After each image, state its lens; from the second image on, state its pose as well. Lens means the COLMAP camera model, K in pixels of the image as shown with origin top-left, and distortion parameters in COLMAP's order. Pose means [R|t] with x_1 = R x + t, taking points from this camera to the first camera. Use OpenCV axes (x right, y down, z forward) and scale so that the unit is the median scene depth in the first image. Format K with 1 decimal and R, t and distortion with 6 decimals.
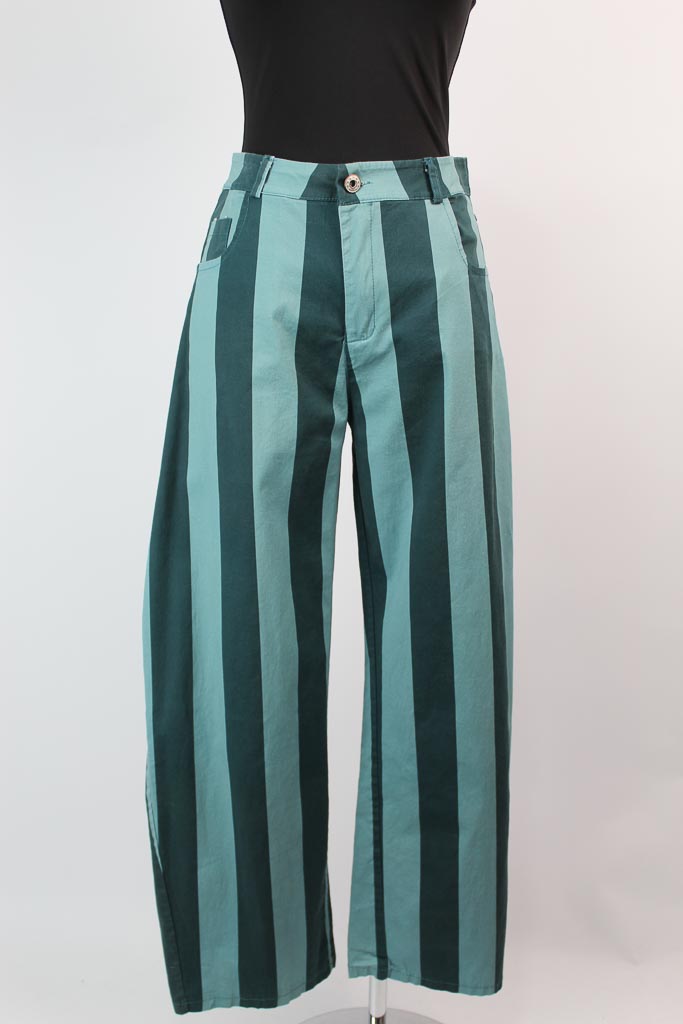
lens RADIAL K [[1107.6, 0, 341.5], [0, 1107.6, 512.0], [0, 0, 1]] dist [-0.080120, 0.010466]
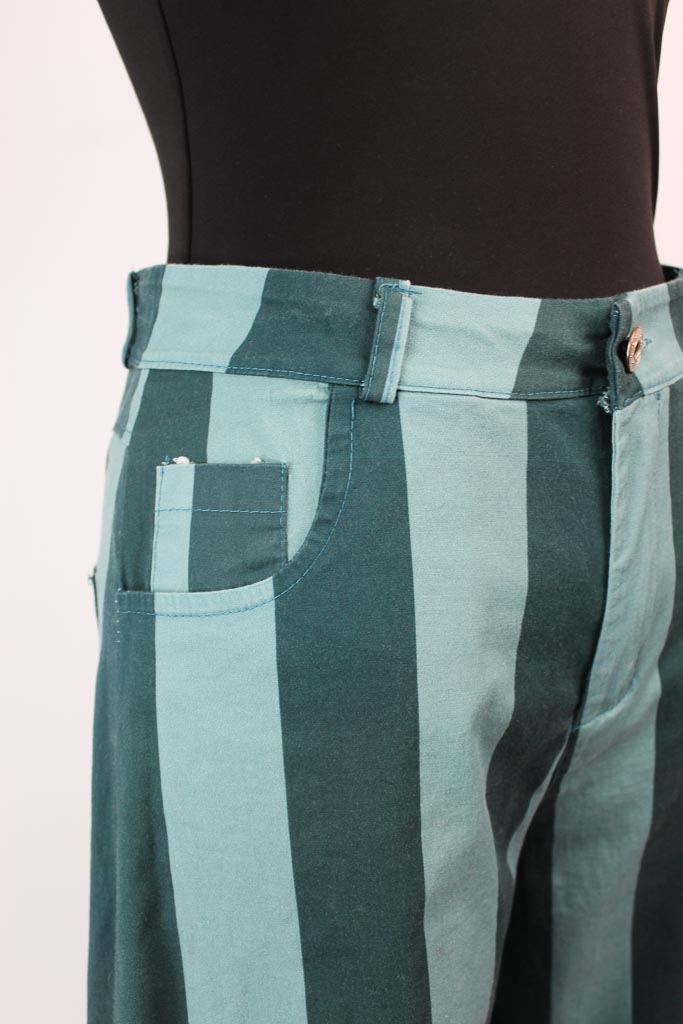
lens RADIAL K [[1107.6, 0, 341.5], [0, 1107.6, 512.0], [0, 0, 1]] dist [-0.080120, 0.010466]
pose [[0.798272, -0.165245, 0.579185, -0.284065], [0.184209, 0.982532, 0.026433, -0.256339], [-0.573436, 0.085590, 0.814767, 0.709237]]
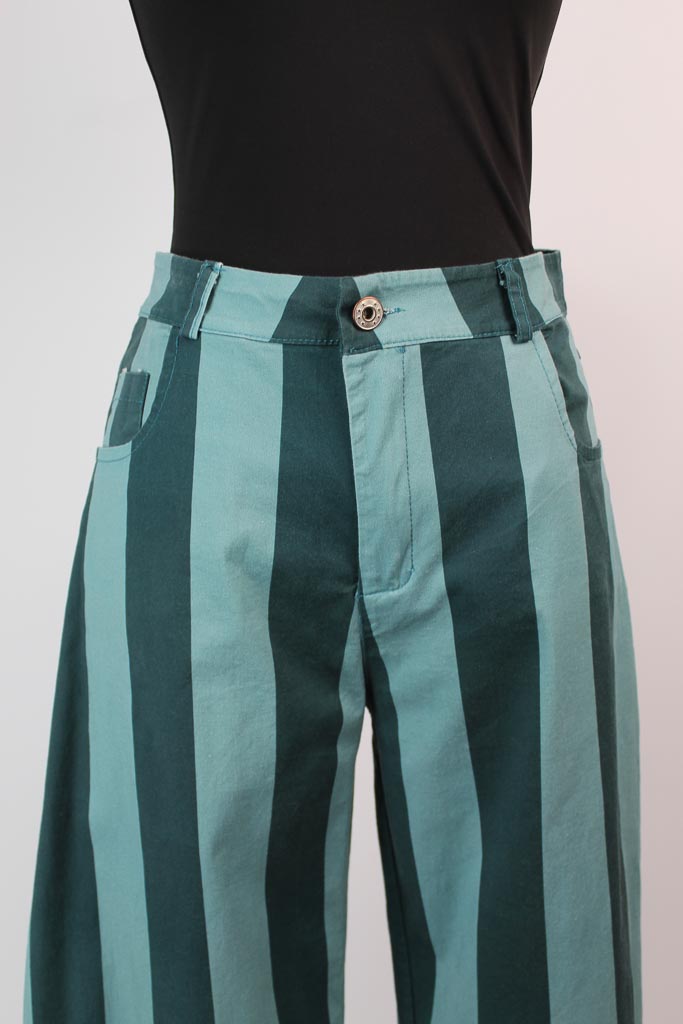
lens RADIAL K [[1107.6, 0, 341.5], [0, 1107.6, 512.0], [0, 0, 1]] dist [-0.080120, 0.010466]
pose [[0.999740, -0.022781, 0.000339, -0.004746], [0.022772, 0.998705, -0.045496, -0.168607], [0.000697, 0.045492, 0.998964, 0.444689]]
